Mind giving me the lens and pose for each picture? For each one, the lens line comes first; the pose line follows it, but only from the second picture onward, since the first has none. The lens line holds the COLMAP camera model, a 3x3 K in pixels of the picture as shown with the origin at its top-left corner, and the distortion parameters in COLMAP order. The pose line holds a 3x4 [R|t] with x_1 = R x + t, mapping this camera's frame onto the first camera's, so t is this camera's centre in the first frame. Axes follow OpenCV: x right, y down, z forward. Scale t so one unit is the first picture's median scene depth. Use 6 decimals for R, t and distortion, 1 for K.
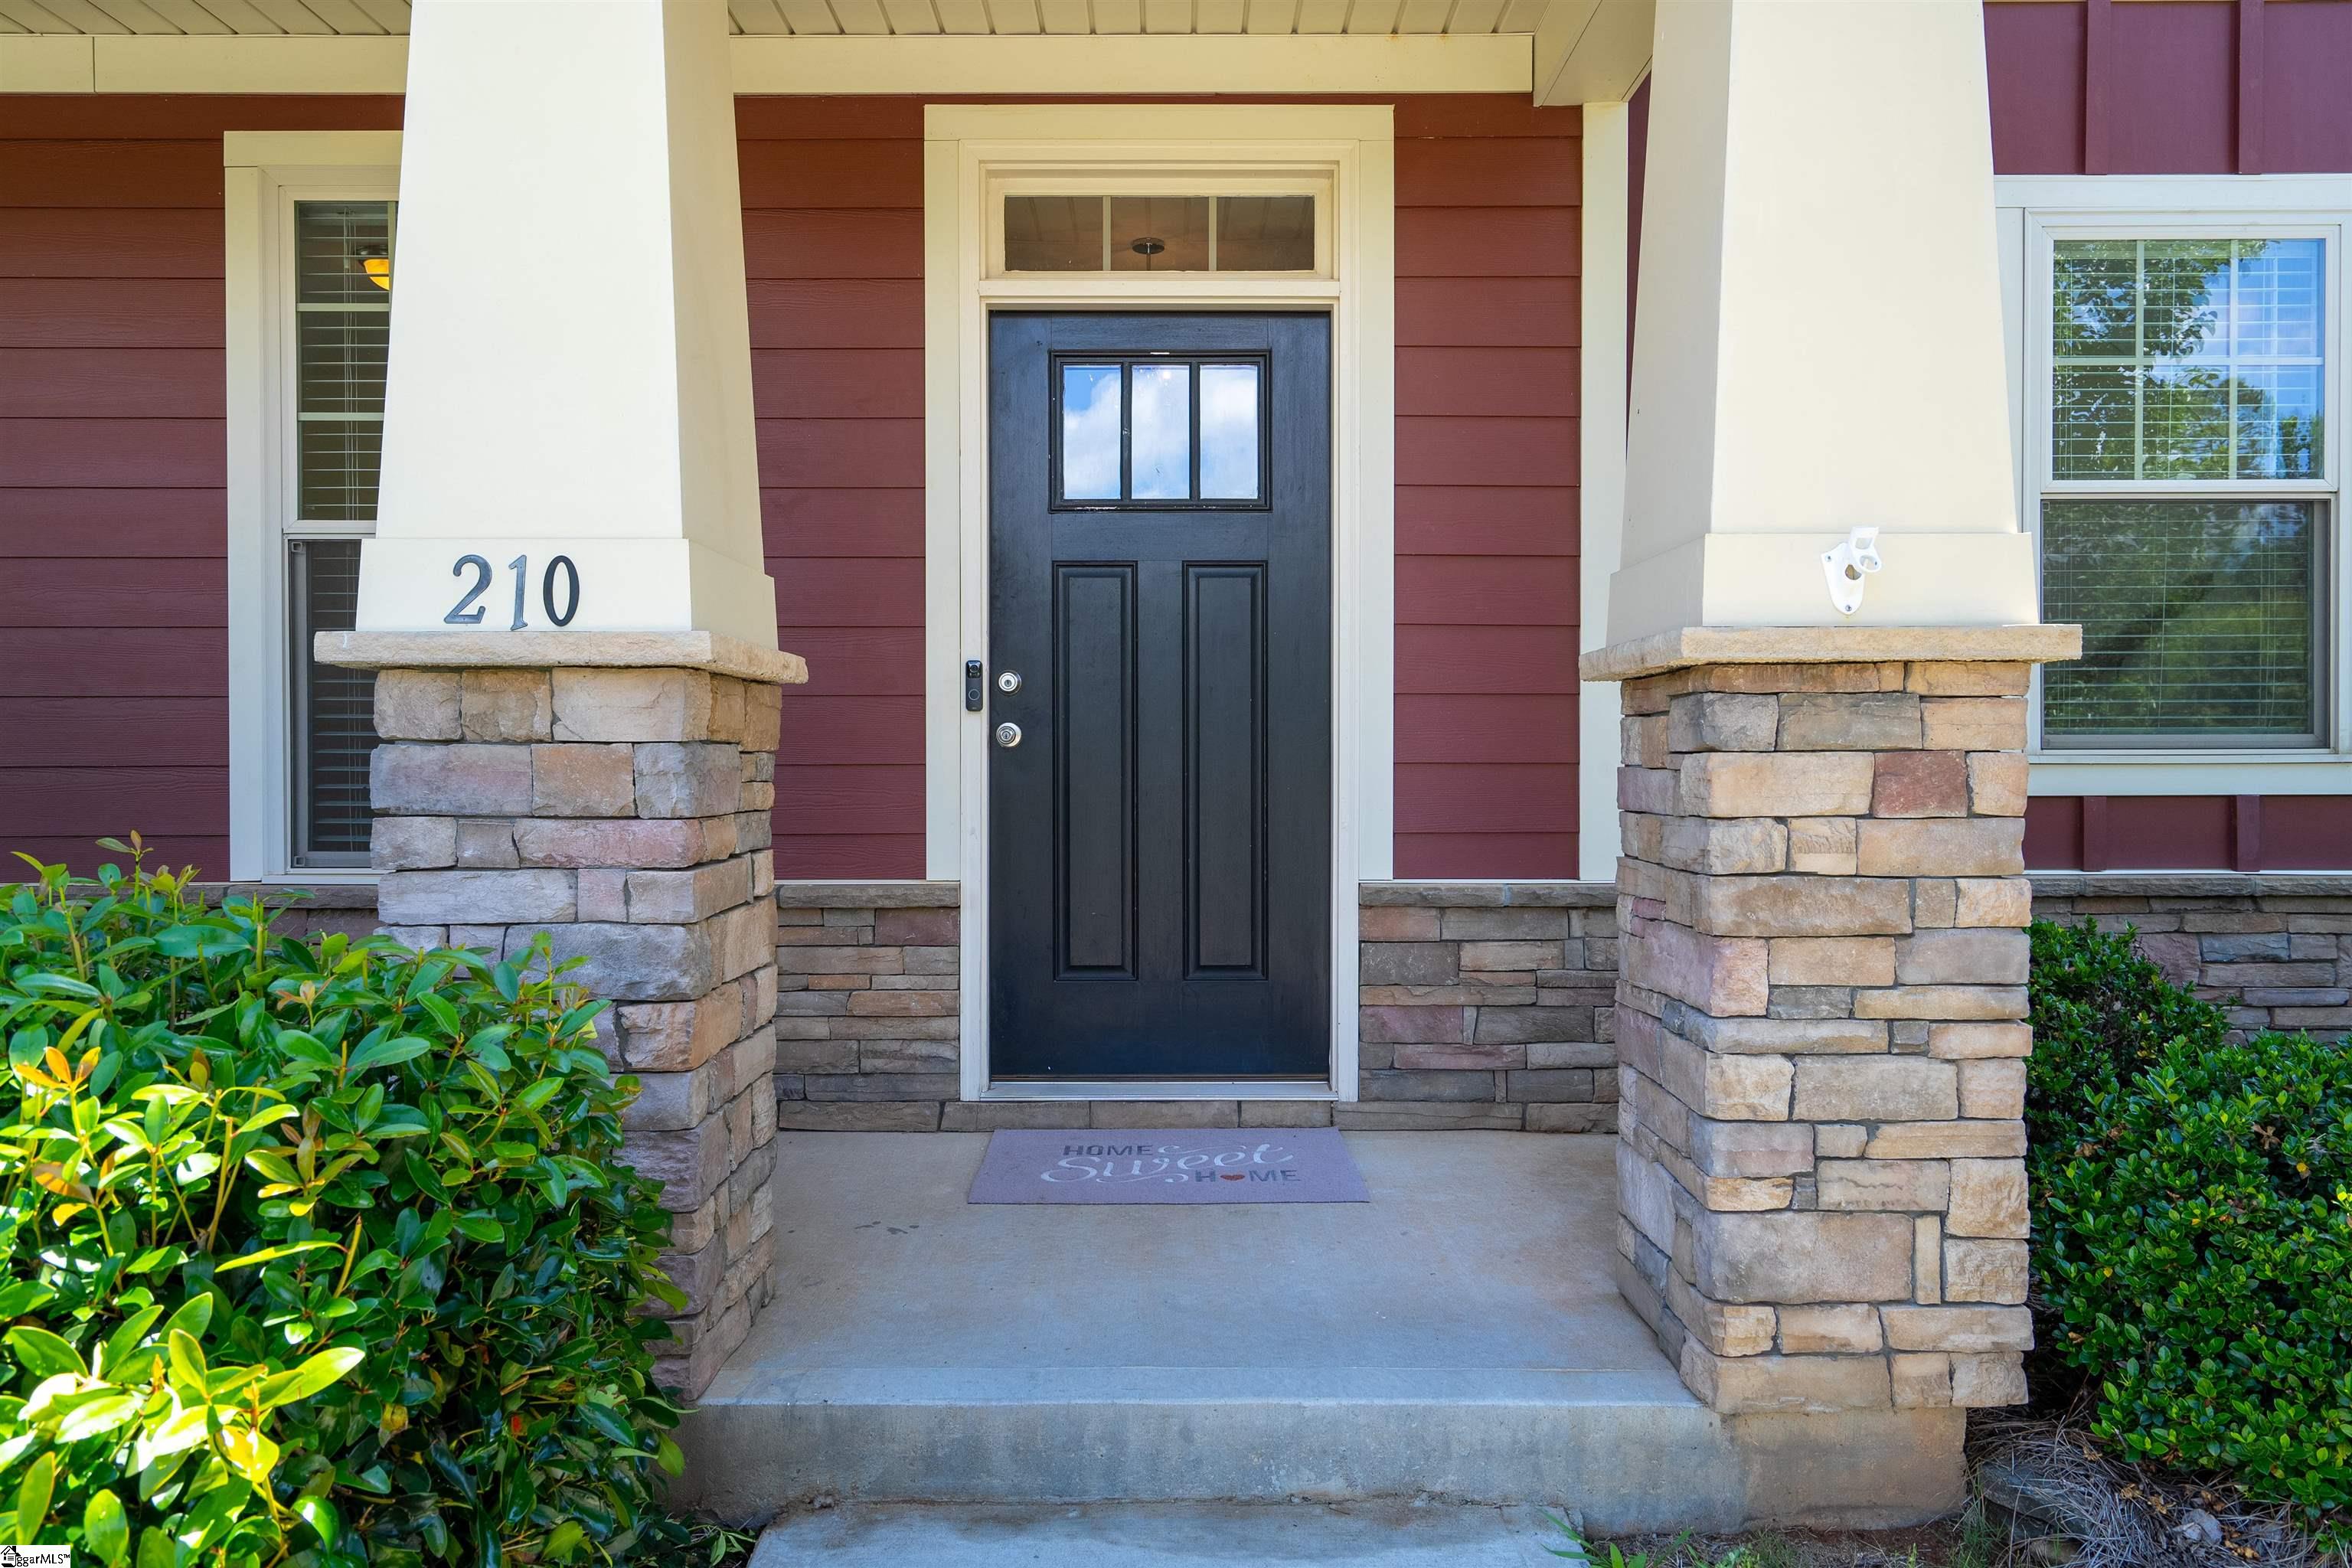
lens RADIAL K [[1565.2, 0, 1181.8], [0, 1565.2, 777.8], [0, 0, 1]] dist [-0.003109, -0.000251]
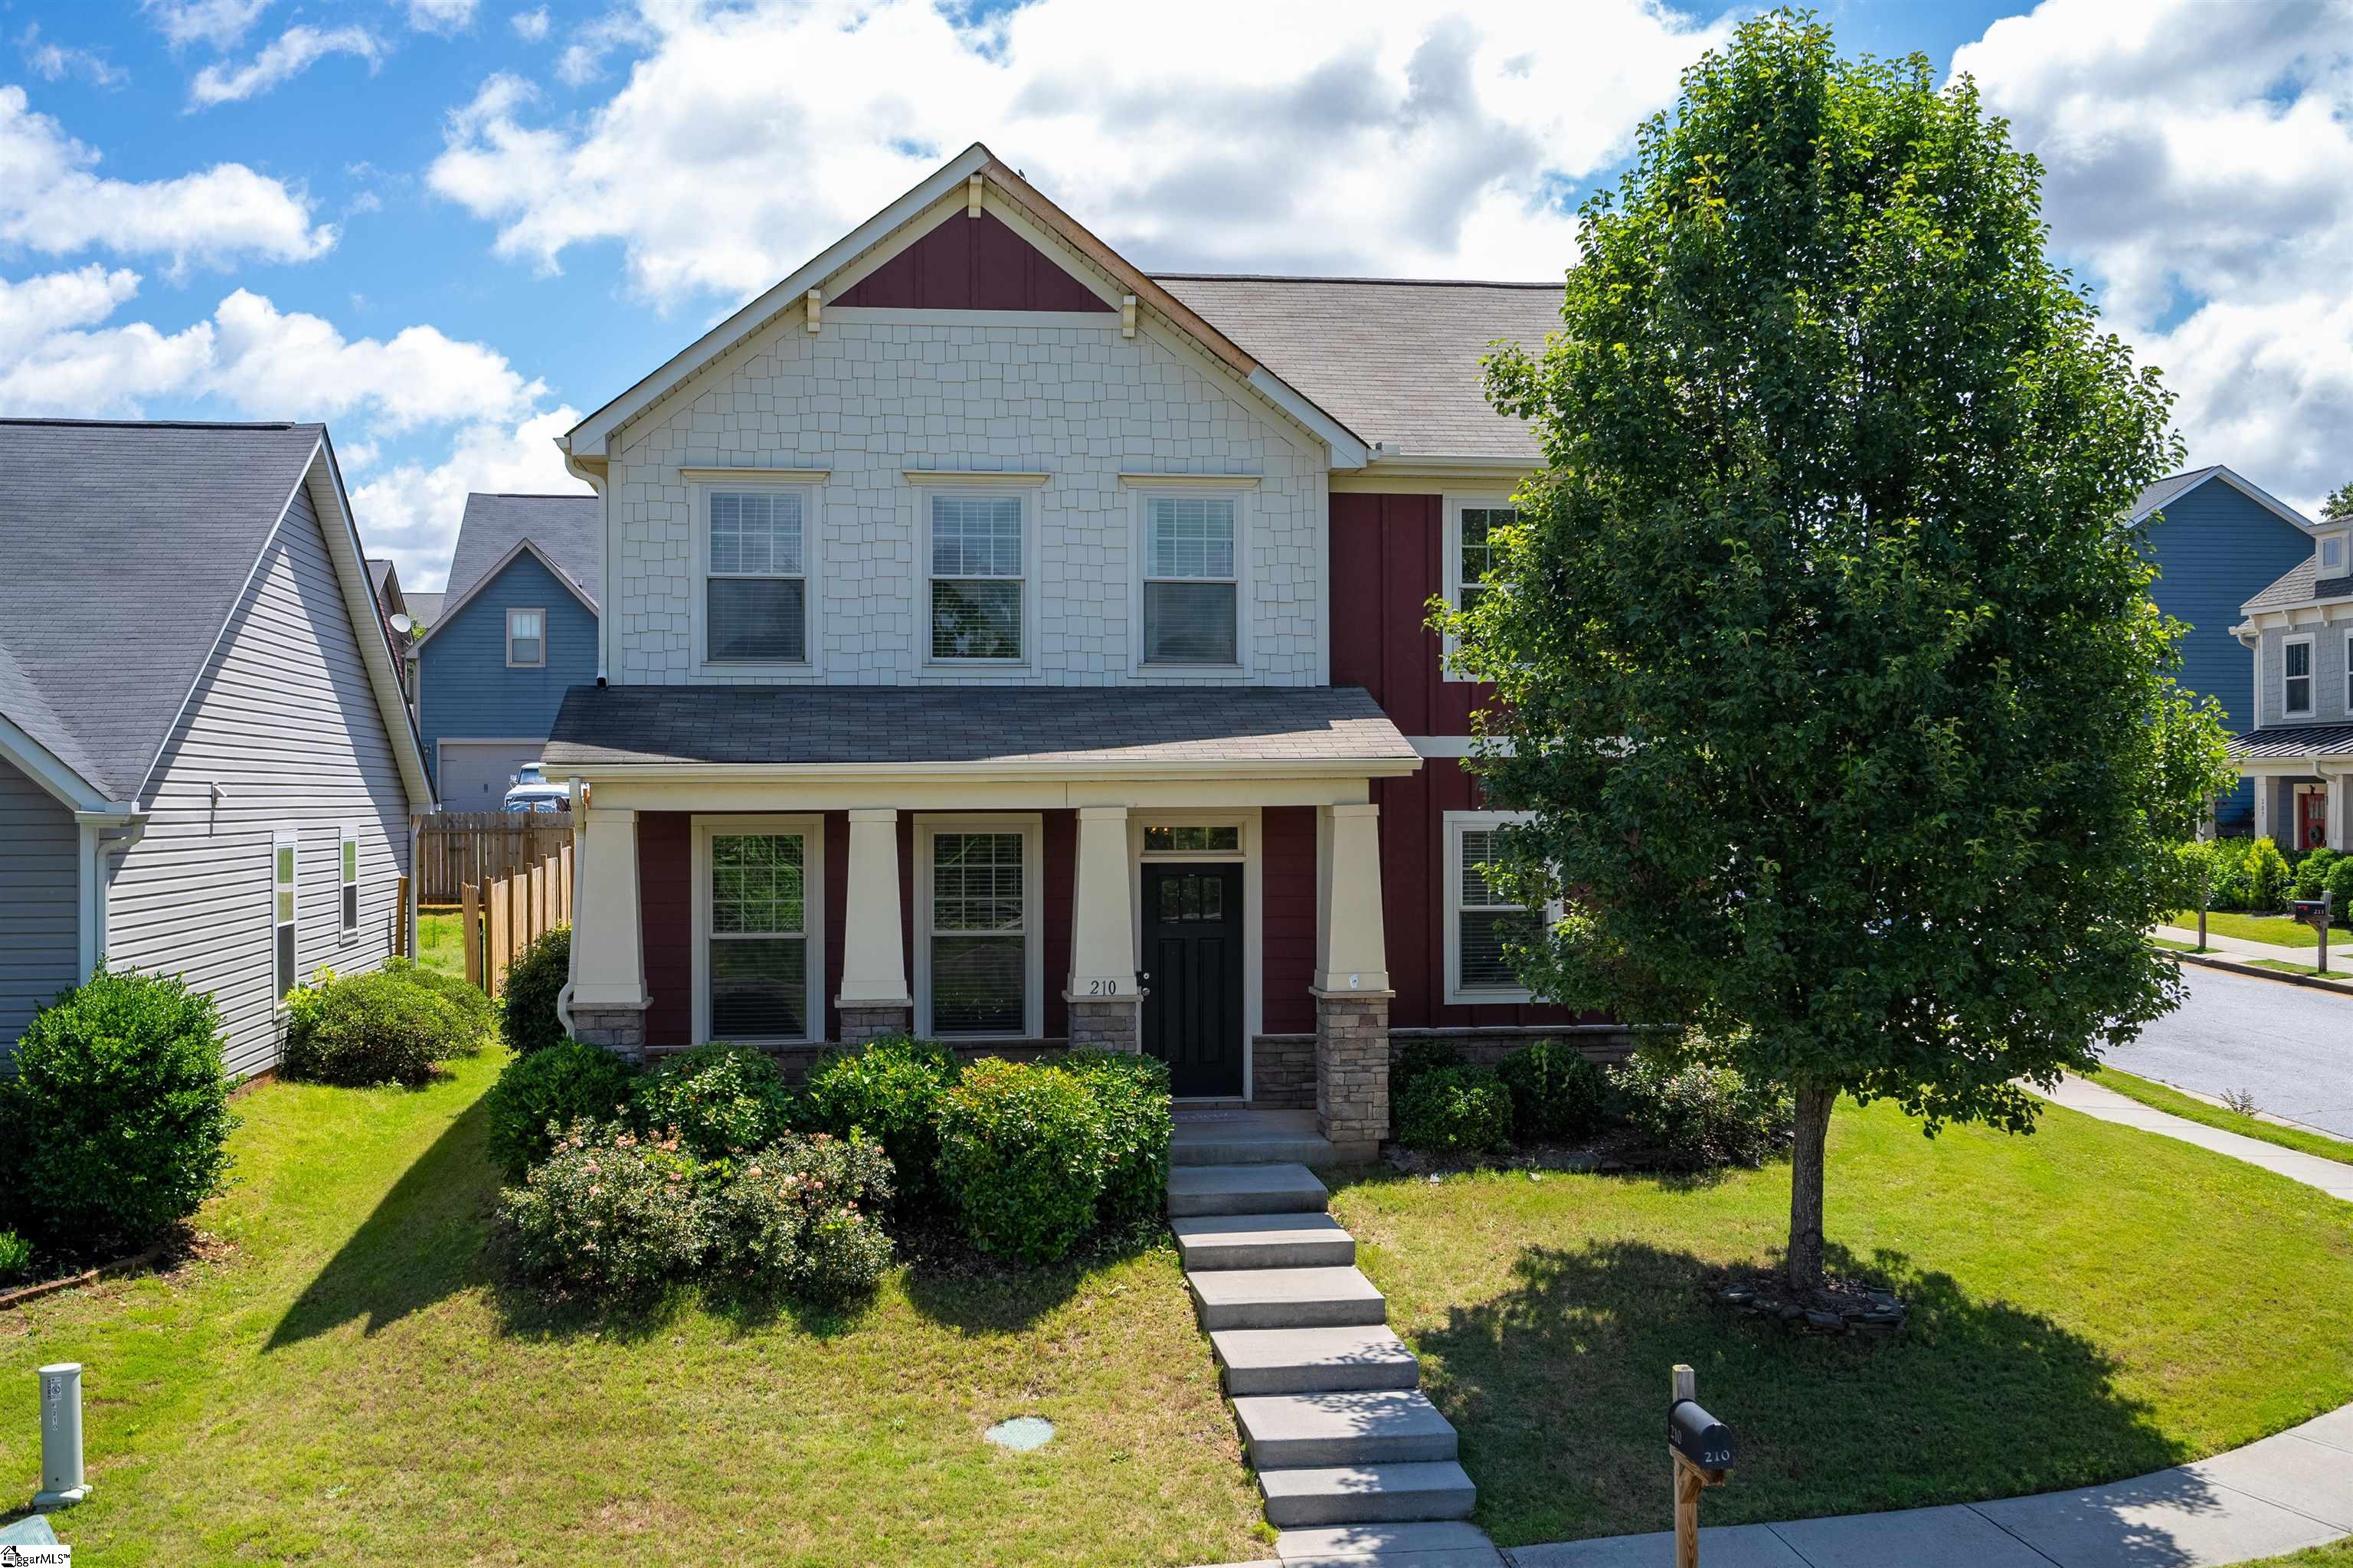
lens RADIAL K [[2360.8, 0, 1178.0], [0, 2360.8, 788.3], [0, 0, 1]] dist [-0.007254, 0.000000]
pose [[0.991094, -0.001877, 0.133154, -1.214267], [0.003876, 0.999884, -0.014751, -0.660292], [-0.133111, 0.015136, 0.990986, -6.772395]]
